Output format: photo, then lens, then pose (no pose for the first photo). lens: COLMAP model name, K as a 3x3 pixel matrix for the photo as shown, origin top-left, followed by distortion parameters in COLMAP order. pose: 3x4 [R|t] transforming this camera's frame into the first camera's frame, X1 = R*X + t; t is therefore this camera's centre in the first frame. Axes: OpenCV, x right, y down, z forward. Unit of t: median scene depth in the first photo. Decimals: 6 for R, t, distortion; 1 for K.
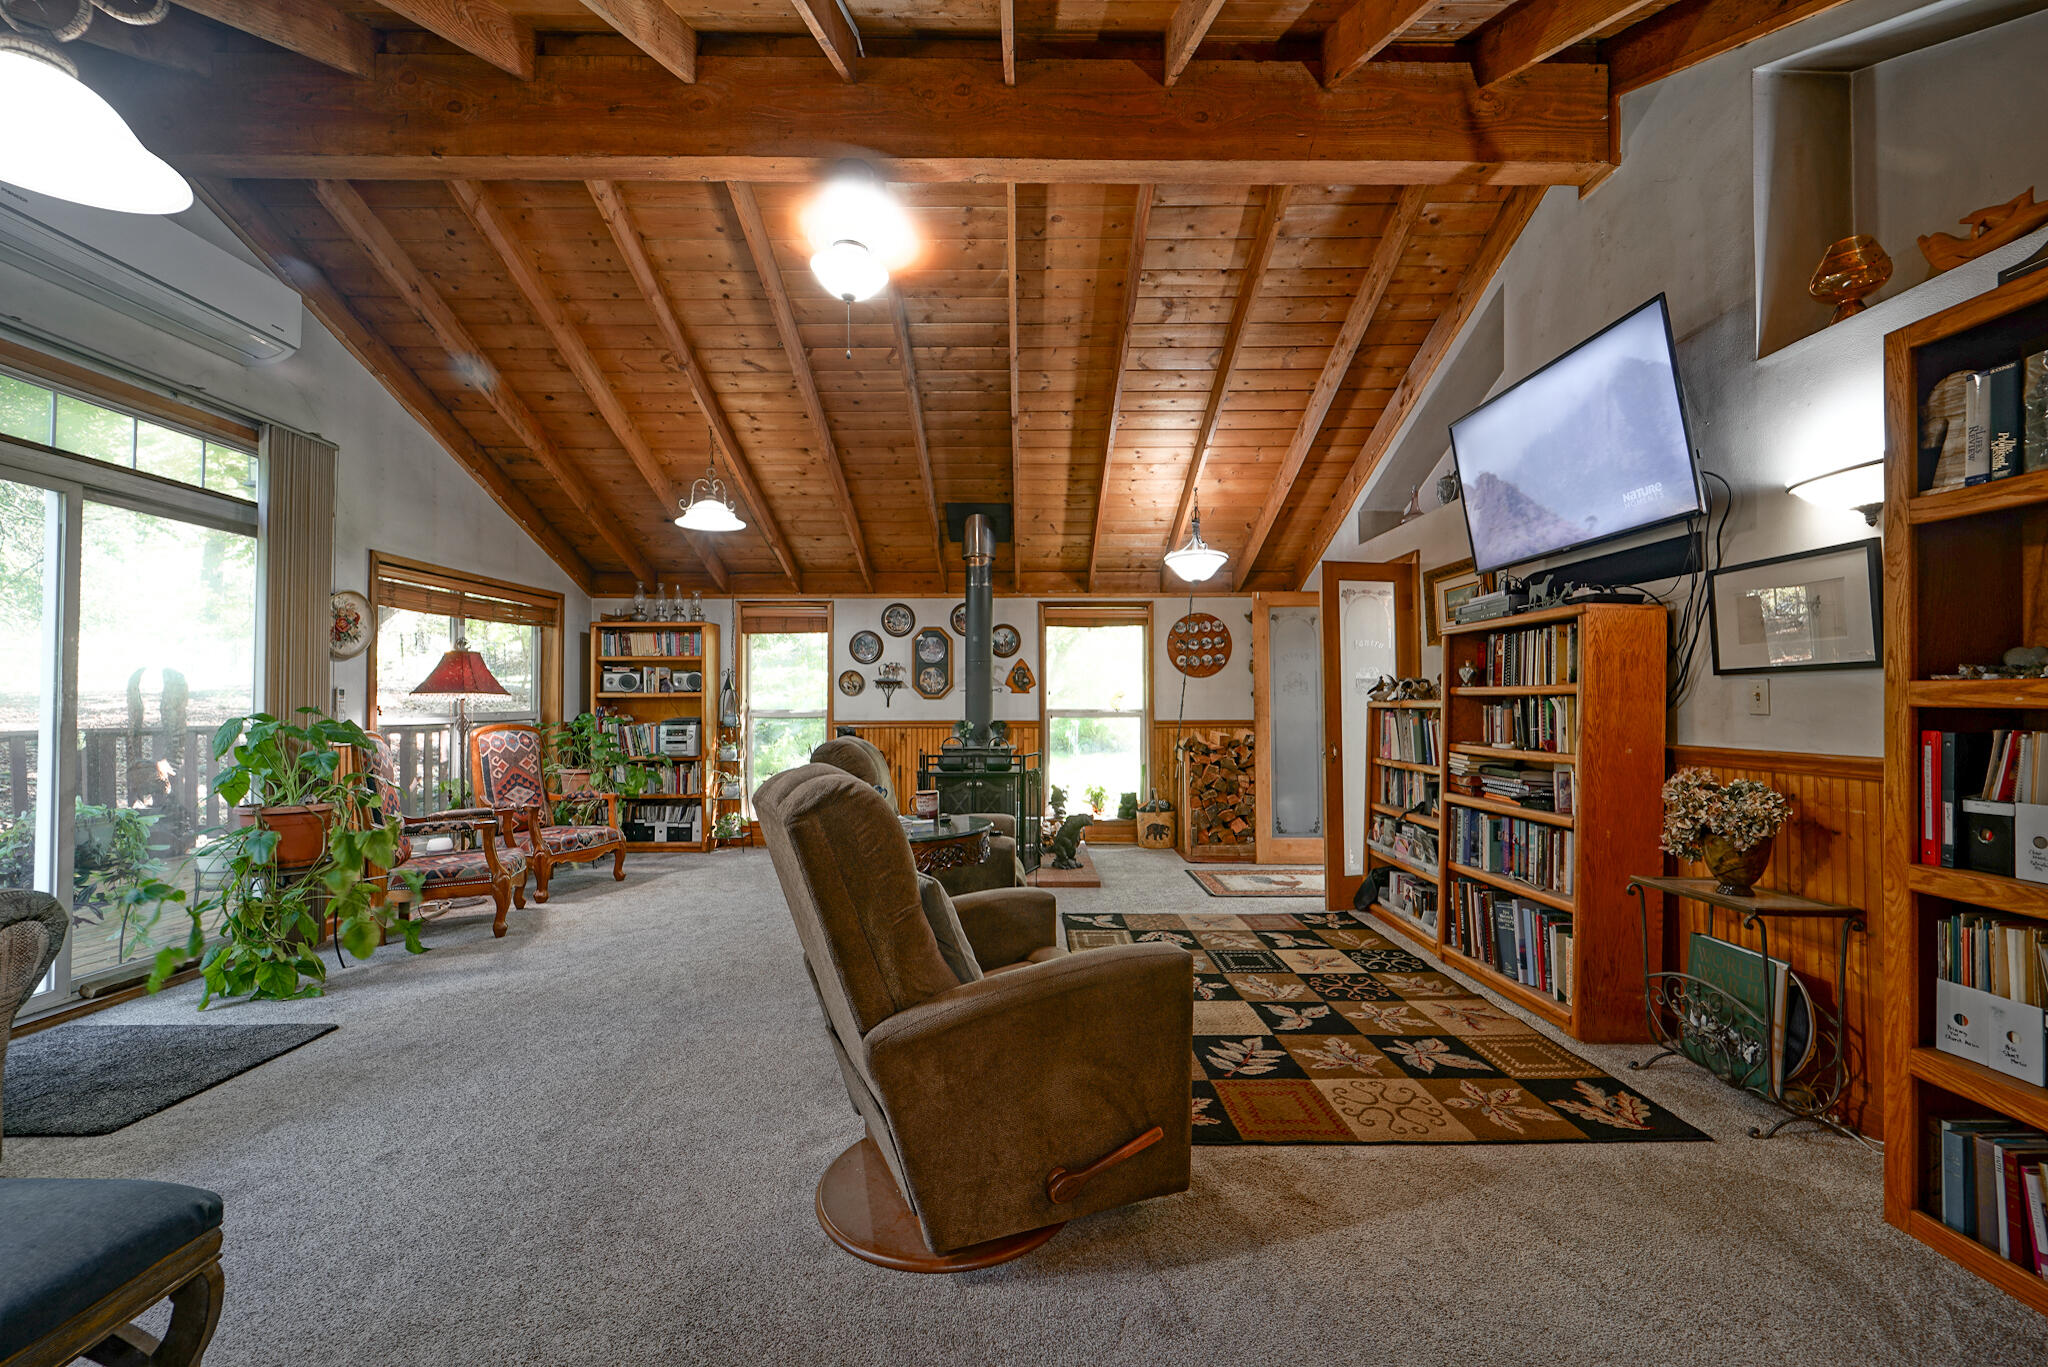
lens RADIAL K [[819.4, 0, 1032.1], [0, 819.4, 688.4], [0, 0, 1]] dist [0.003180, -0.001283]
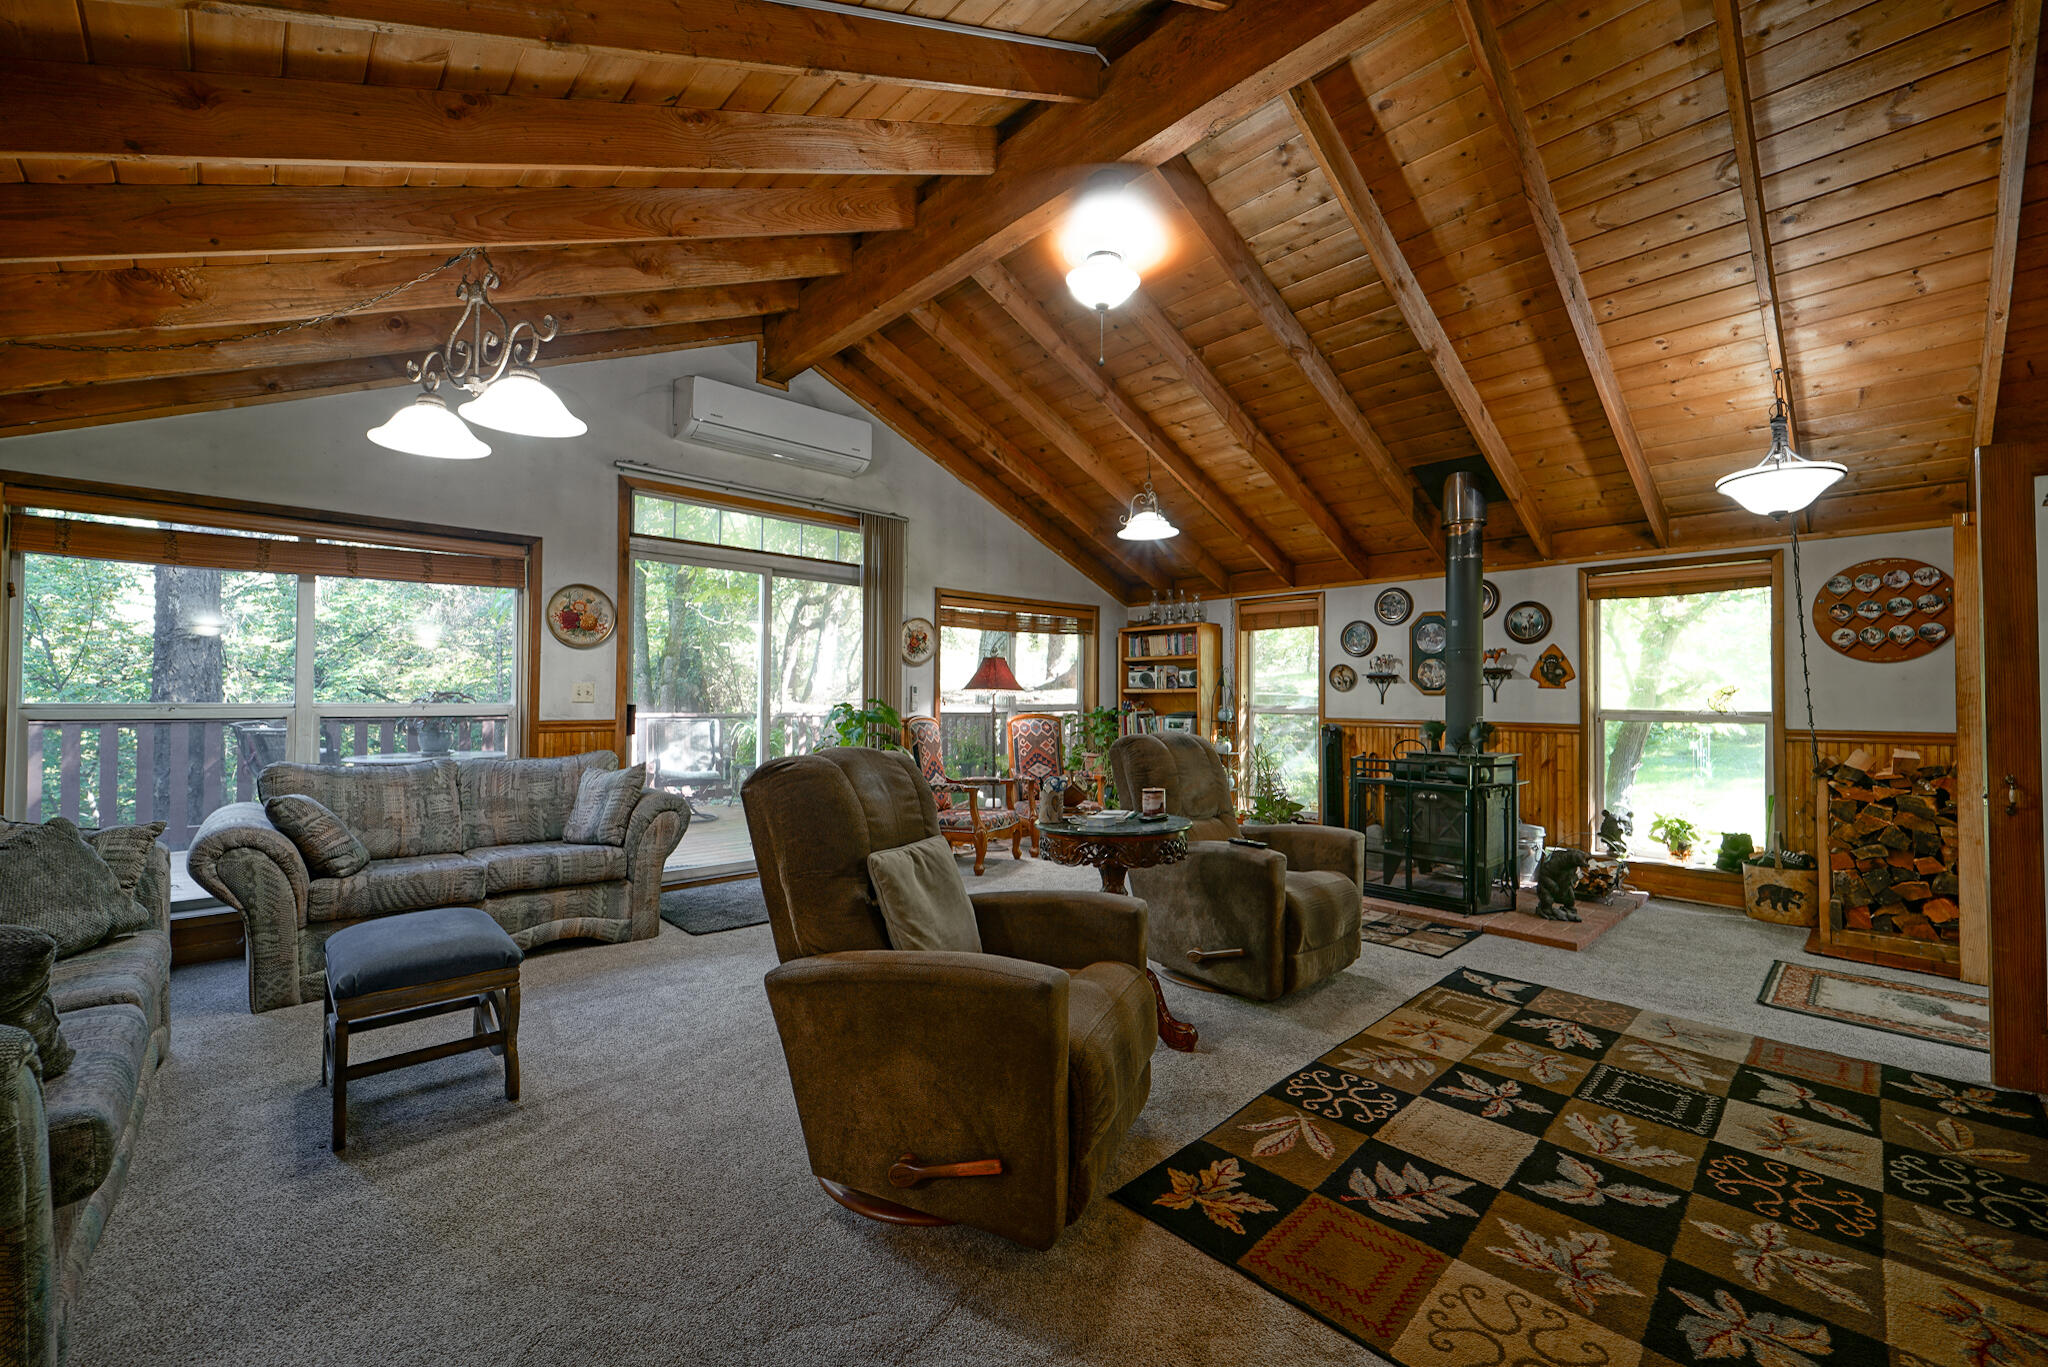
lens RADIAL K [[819.4, 0, 1028.6], [0, 819.4, 686.9], [0, 0, 1]] dist [0.003180, -0.001283]
pose [[0.678640, -0.003431, -0.734463, 0.301058], [0.005376, 0.999986, 0.000297, 0.002100], [0.734451, -0.004150, 0.678649, 0.143265]]
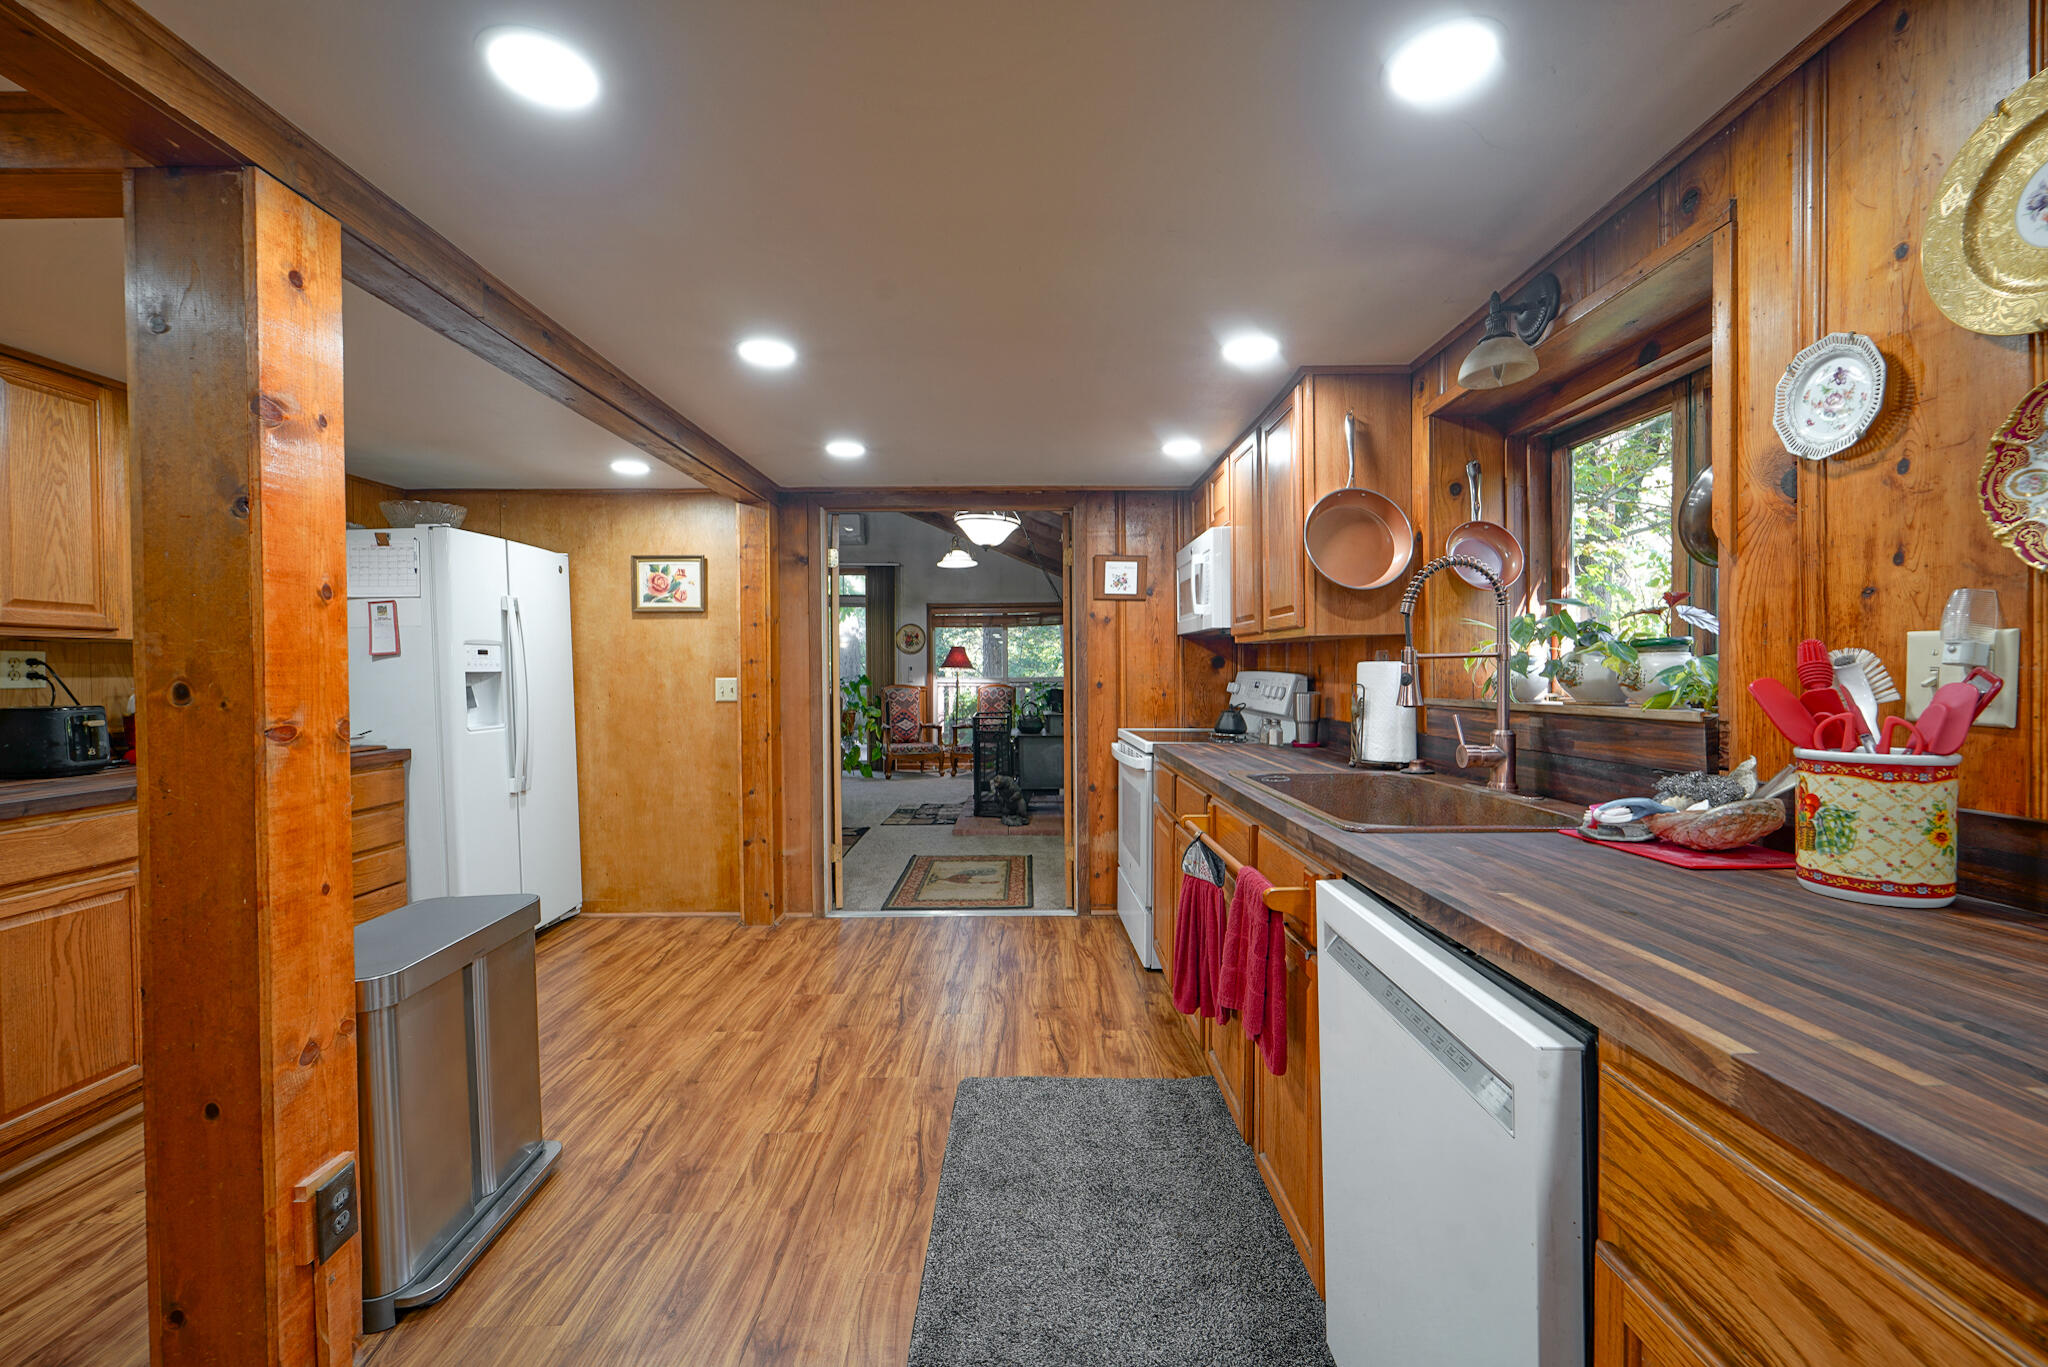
lens RADIAL K [[819.4, 0, 1014.9], [0, 819.4, 685.2], [0, 0, 1]] dist [0.003180, -0.001283]
pose [[-0.027932, 0.018000, -0.999448, 1.244013], [0.021851, 0.999610, 0.017392, 0.016784], [0.999371, -0.021353, -0.028315, 1.158842]]
